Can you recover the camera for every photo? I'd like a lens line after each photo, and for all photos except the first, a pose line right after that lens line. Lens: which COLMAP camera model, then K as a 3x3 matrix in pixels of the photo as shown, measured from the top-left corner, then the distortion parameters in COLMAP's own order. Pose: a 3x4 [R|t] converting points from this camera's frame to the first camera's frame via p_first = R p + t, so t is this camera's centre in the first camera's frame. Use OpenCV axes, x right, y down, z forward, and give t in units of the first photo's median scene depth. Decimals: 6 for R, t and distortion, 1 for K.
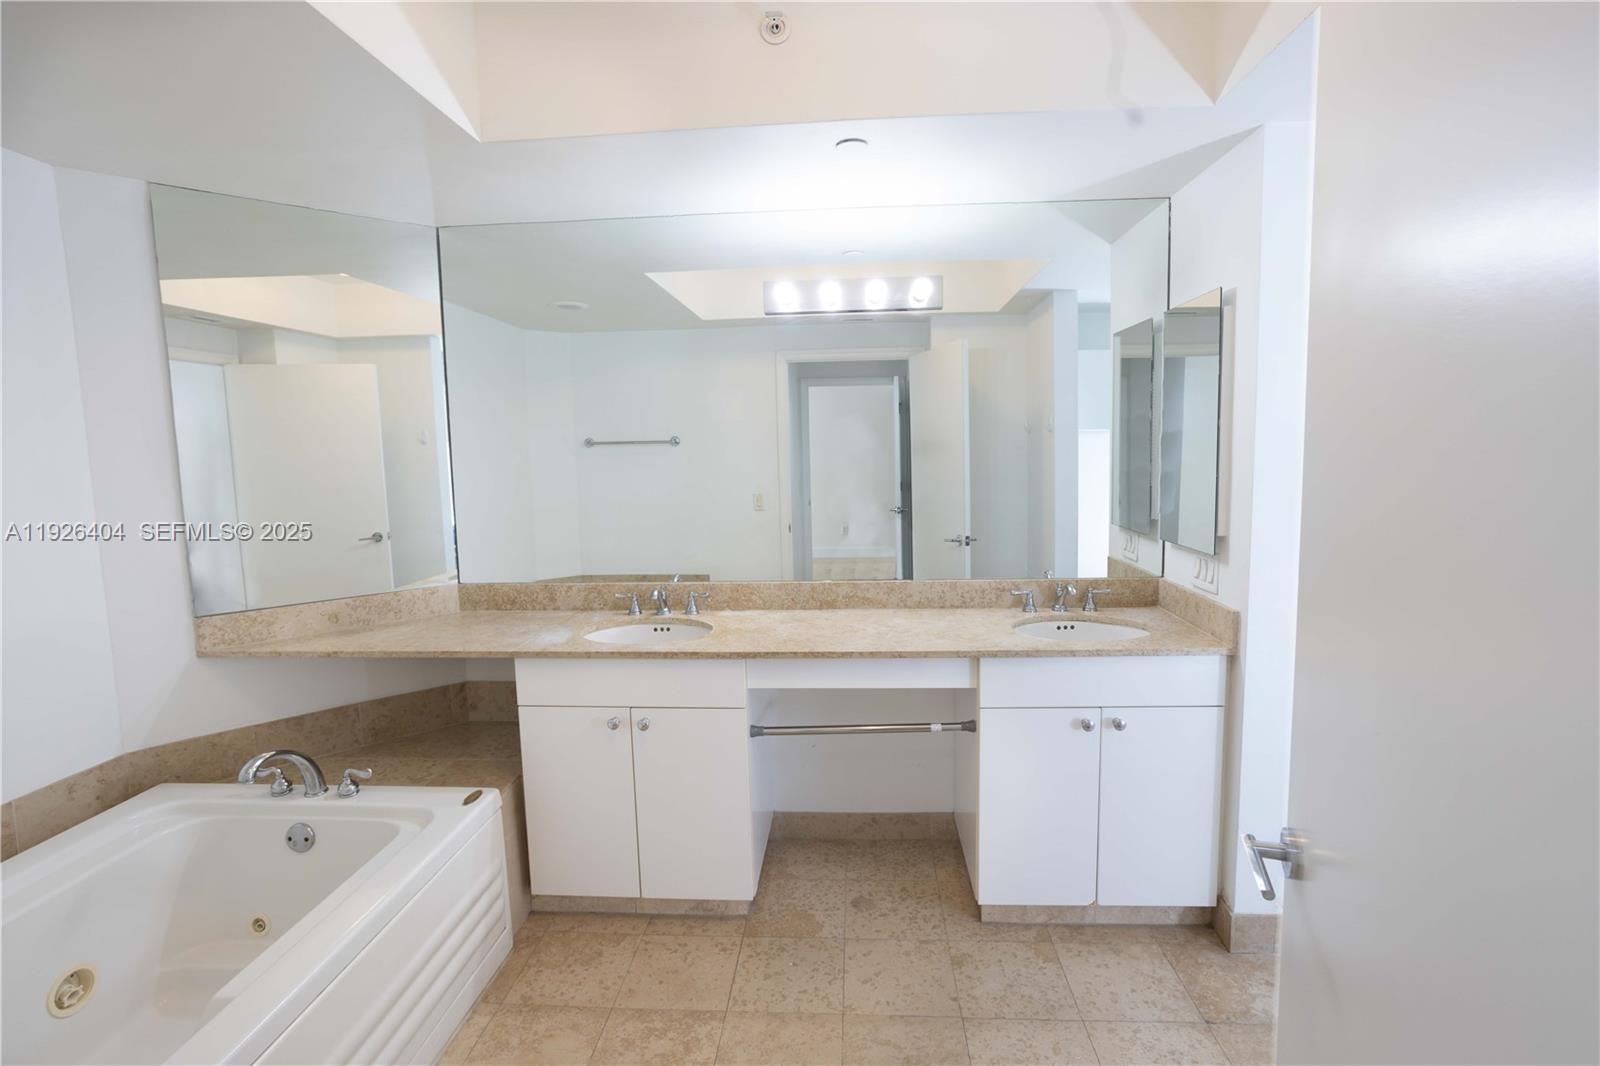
lens RADIAL K [[772.8, 0, 801.0], [0, 772.8, 531.1], [0, 0, 1]] dist [-0.033181, 0.020081]
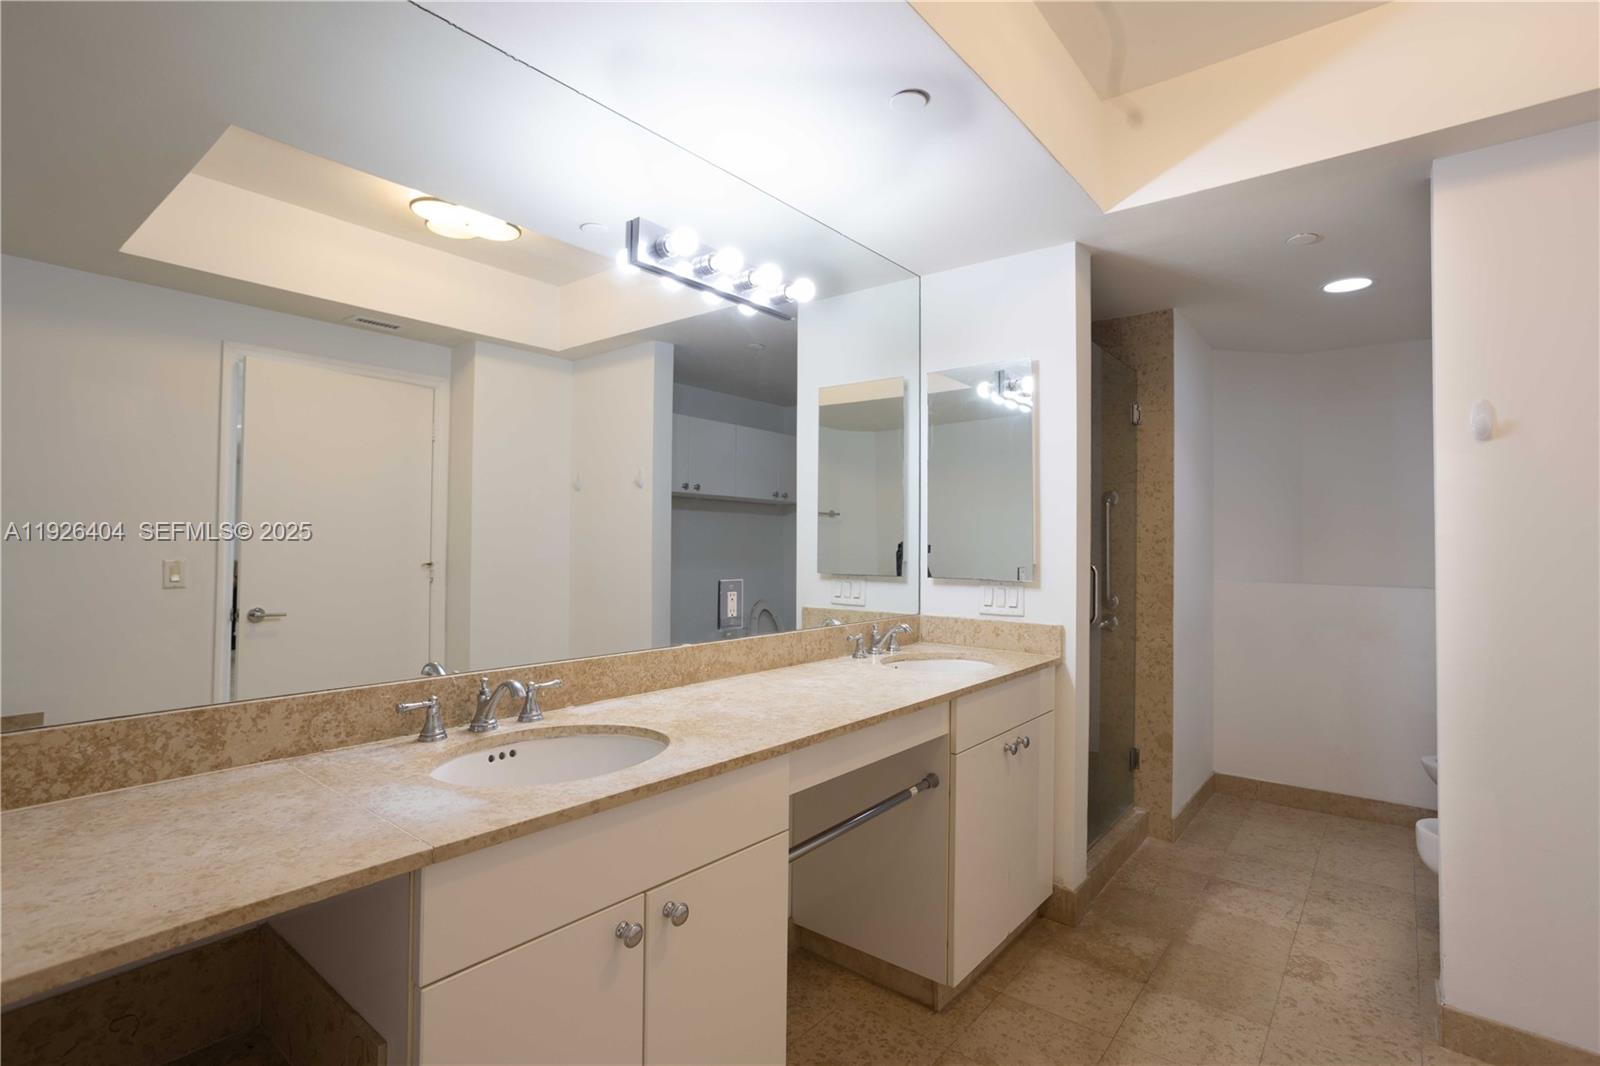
lens RADIAL K [[772.8, 0, 800.1], [0, 772.8, 531.6], [0, 0, 1]] dist [-0.033181, 0.020081]
pose [[0.575428, 0.037797, 0.816978, -0.504556], [0.065809, 0.993552, -0.092318, 0.033464], [-0.815200, 0.106887, 0.569231, 0.498262]]
